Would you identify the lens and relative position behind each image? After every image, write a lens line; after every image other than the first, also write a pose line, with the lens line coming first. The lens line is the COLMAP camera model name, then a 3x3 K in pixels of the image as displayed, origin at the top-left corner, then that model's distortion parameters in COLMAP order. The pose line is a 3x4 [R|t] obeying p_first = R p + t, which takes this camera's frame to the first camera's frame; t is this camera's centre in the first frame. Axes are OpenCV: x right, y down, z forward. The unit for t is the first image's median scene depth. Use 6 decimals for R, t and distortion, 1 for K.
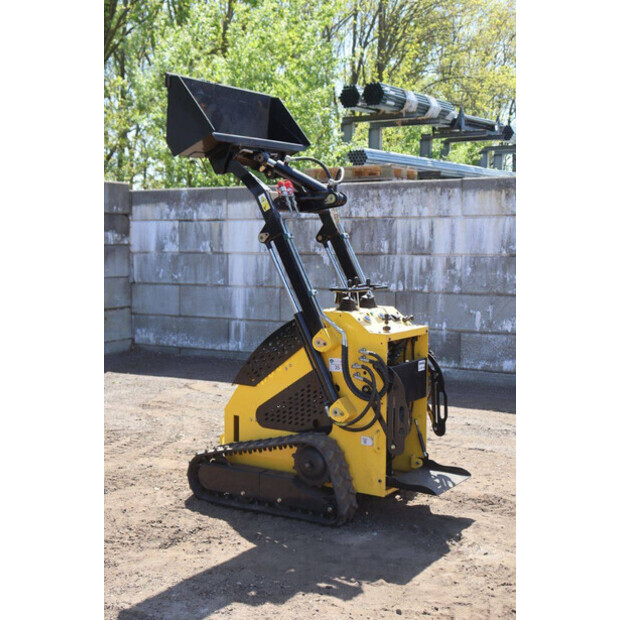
lens RADIAL K [[909.9, 0, 288.2], [0, 909.9, 306.4], [0, 0, 1]] dist [0.075544, 0.000000]
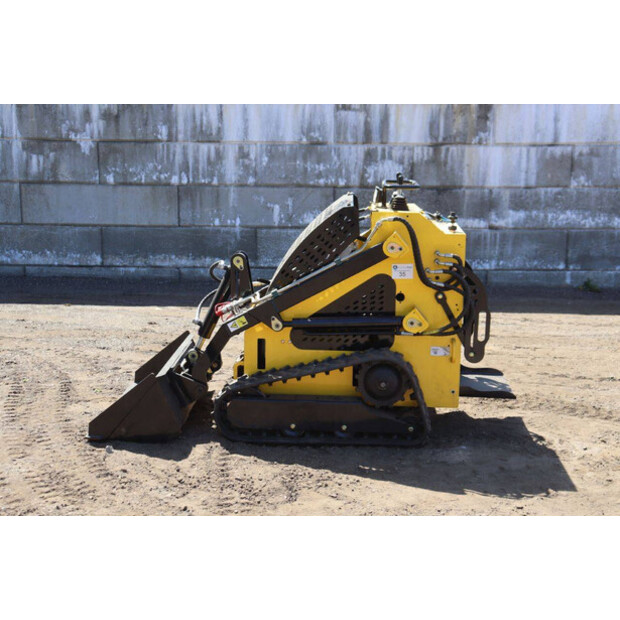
lens RADIAL K [[1001.5, 0, 306.2], [0, 1001.5, 297.3], [0, 0, 1]] dist [0.161202, 0.000000]
pose [[0.864858, -0.079741, 0.495643, -0.376632], [0.029300, 0.993639, 0.108734, -0.014924], [-0.501161, -0.079517, 0.861693, 0.138685]]
